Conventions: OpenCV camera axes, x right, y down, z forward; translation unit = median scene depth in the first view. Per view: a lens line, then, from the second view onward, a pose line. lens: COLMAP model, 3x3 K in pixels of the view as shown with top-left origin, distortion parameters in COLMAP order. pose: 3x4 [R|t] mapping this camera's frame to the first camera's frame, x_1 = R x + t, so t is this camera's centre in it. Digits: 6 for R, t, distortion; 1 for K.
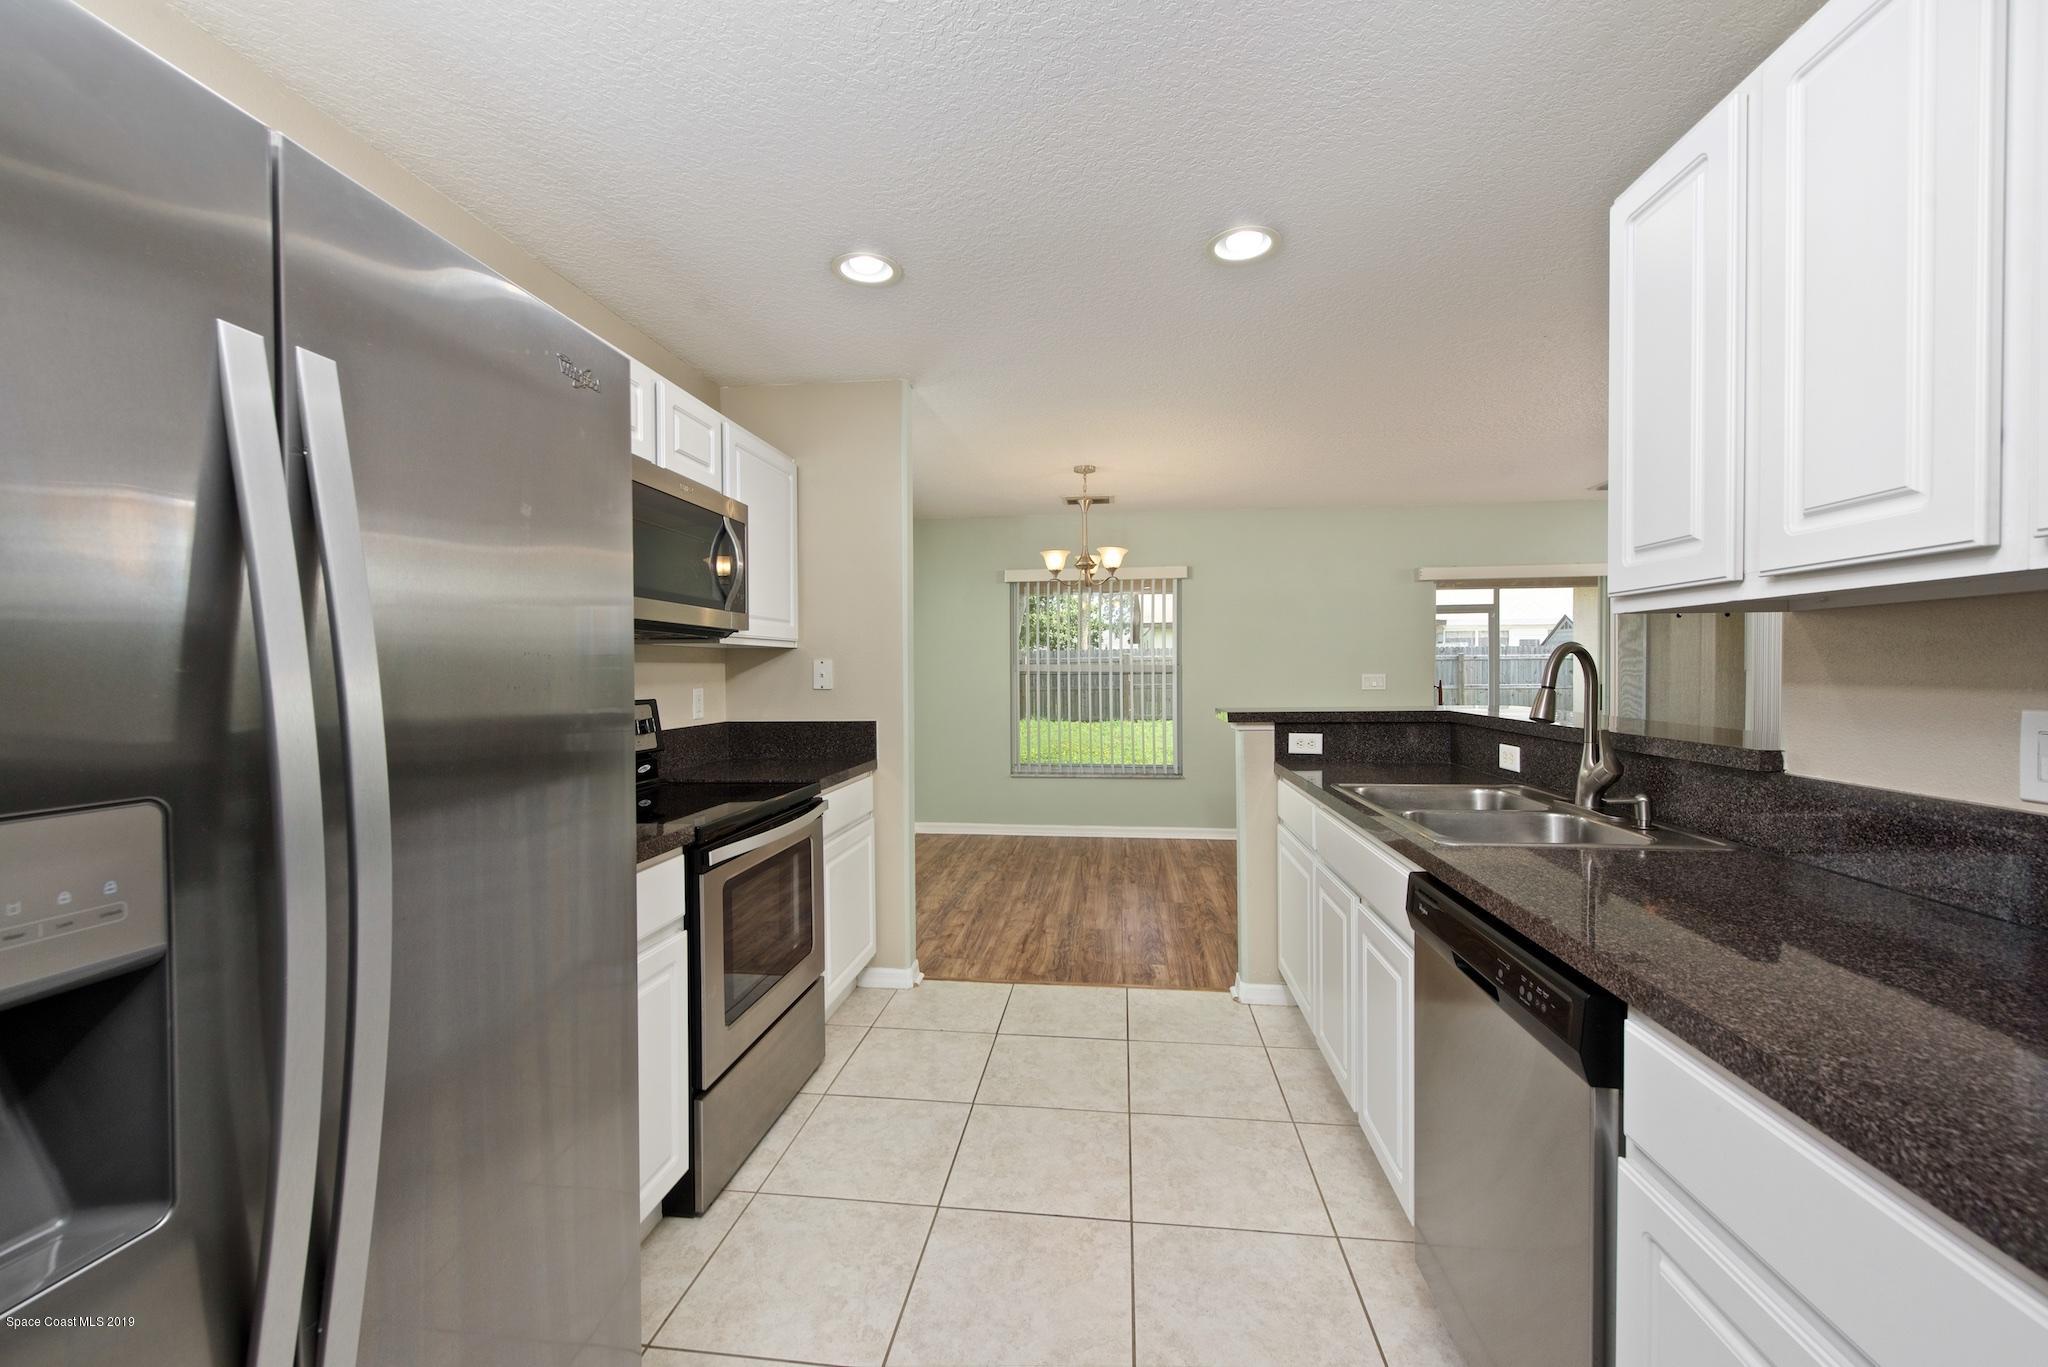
lens RADIAL K [[804.8, 0, 1020.0], [0, 804.8, 685.5], [0, 0, 1]] dist [-0.000137, -0.000628]
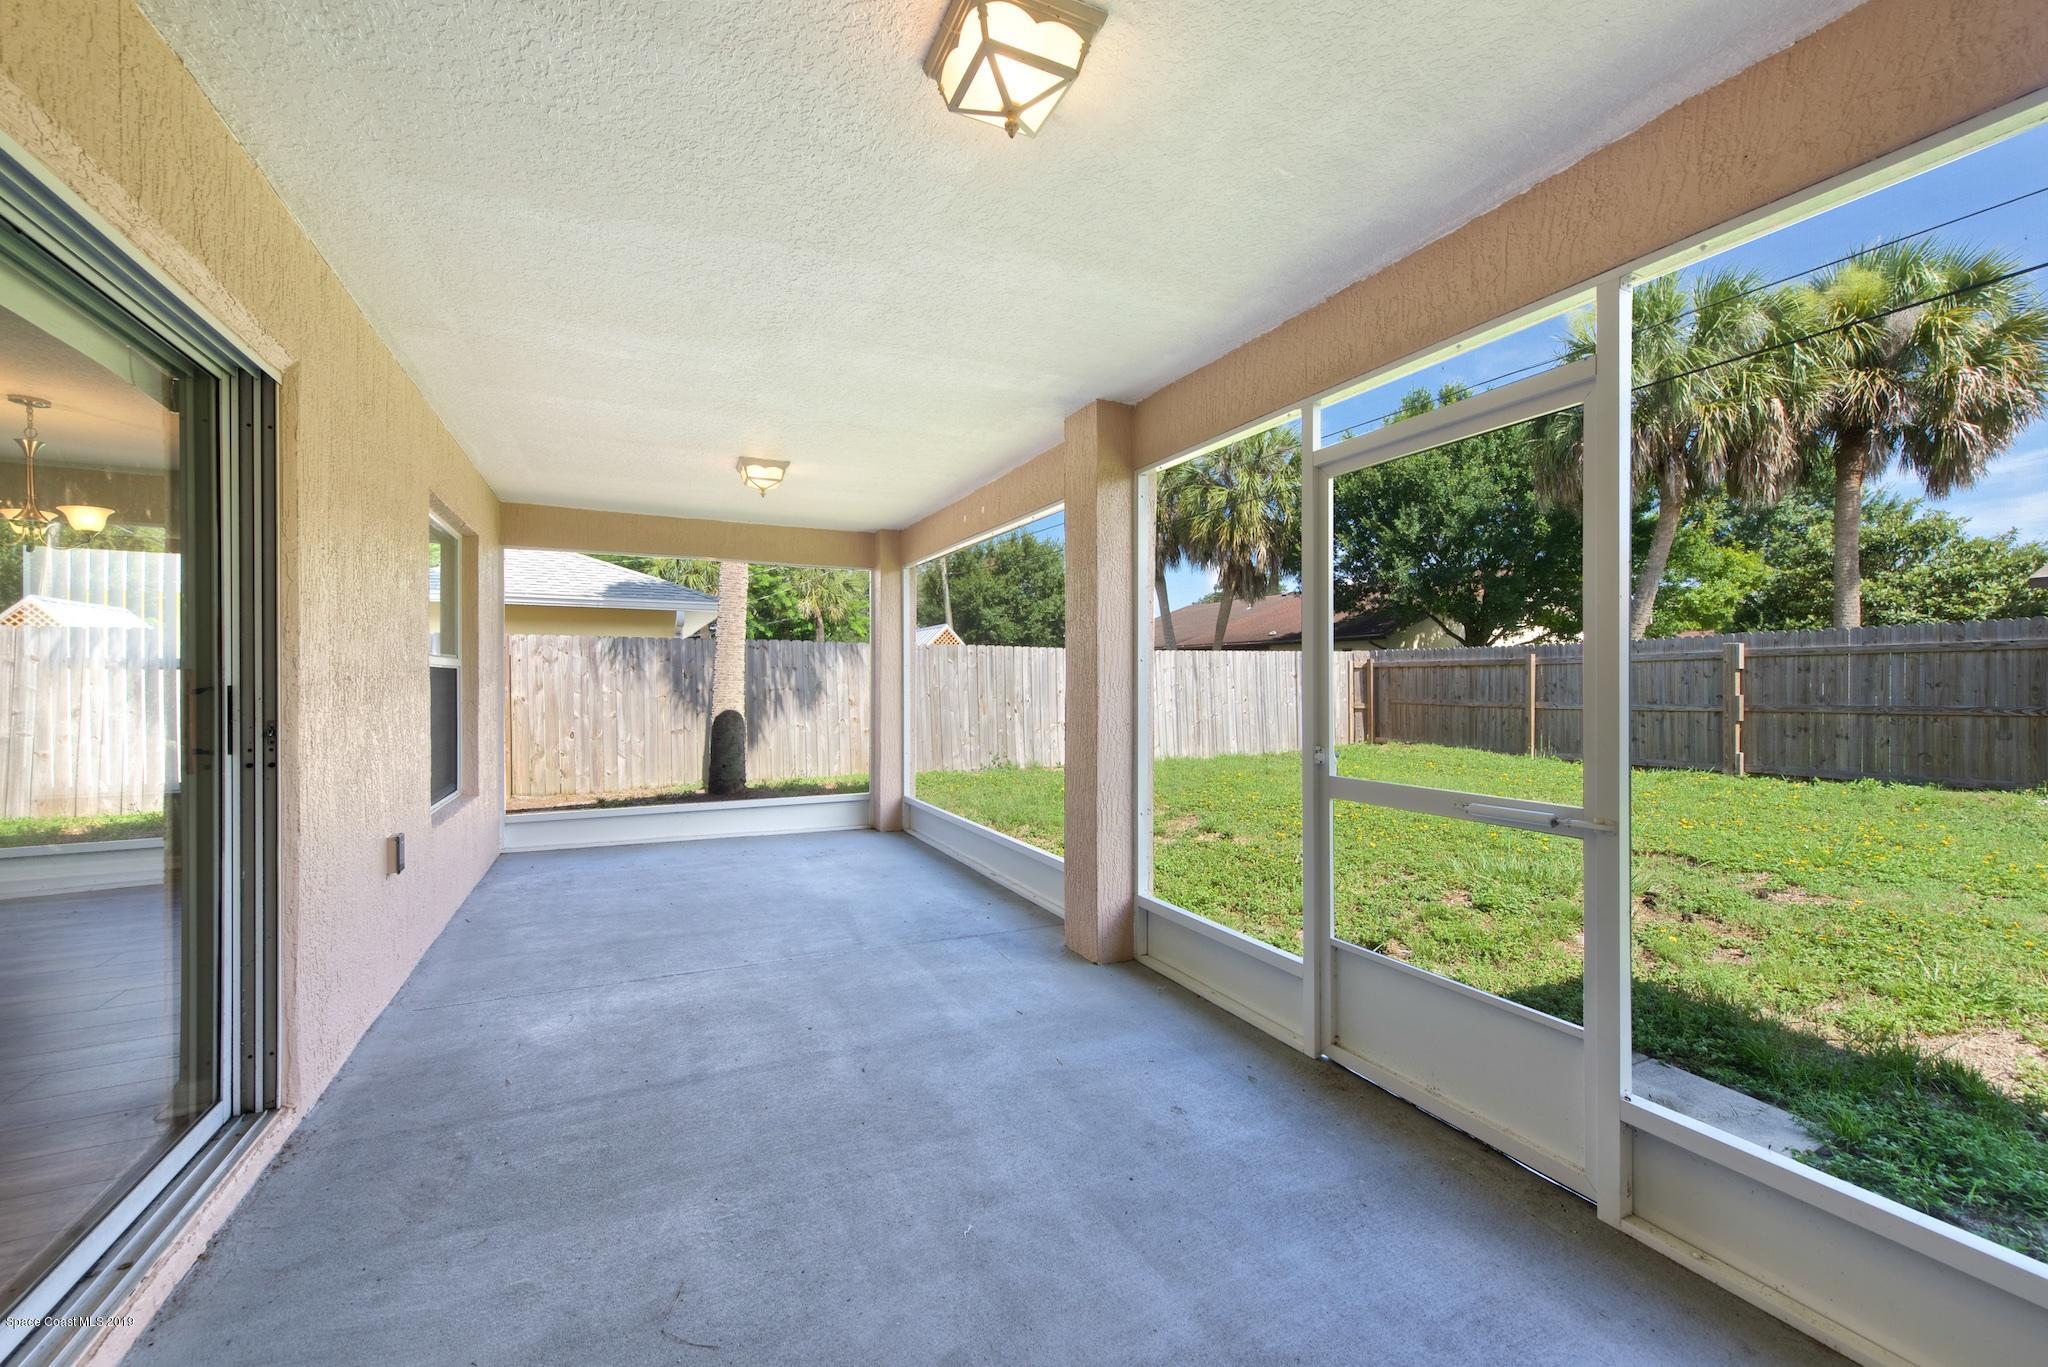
lens RADIAL K [[804.8, 0, 1020.0], [0, 804.8, 685.5], [0, 0, 1]] dist [-0.000137, -0.000628]
pose [[0.542529, 0.007895, -0.840000, 1.775966], [-0.024498, 0.999679, -0.006427, -0.010970], [0.839680, 0.024065, 0.542549, 1.922481]]
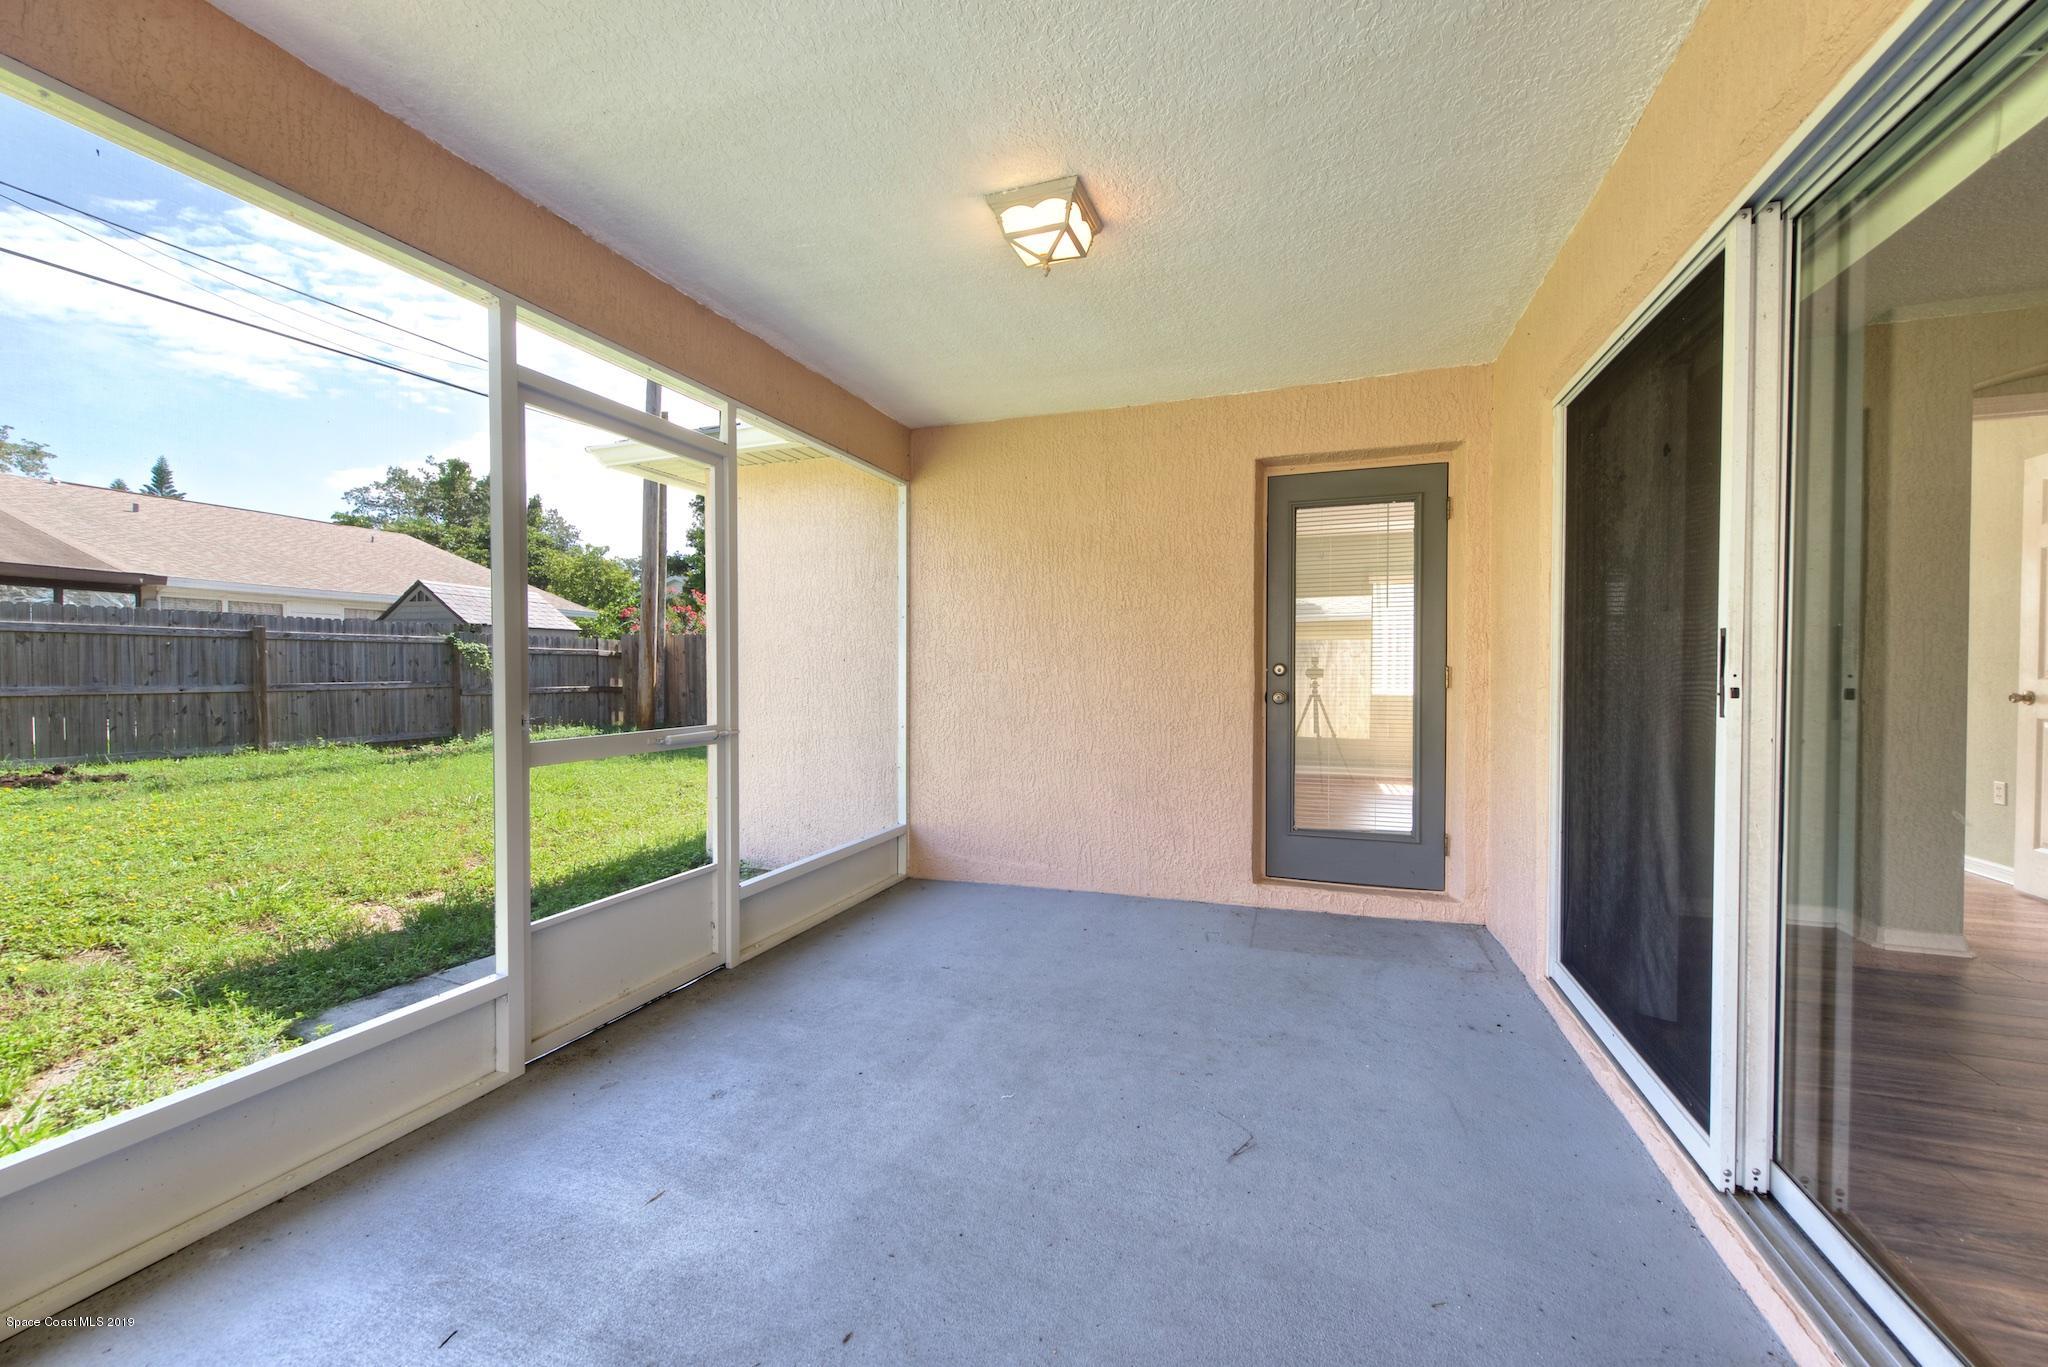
lens RADIAL K [[804.8, 0, 1020.0], [0, 804.8, 685.5], [0, 0, 1]] dist [-0.000137, -0.000628]
pose [[0.217154, -0.014364, 0.976032, 0.657306], [0.017631, 0.999786, 0.010791, 0.015612], [-0.975978, 0.014865, 0.217361, 2.042861]]
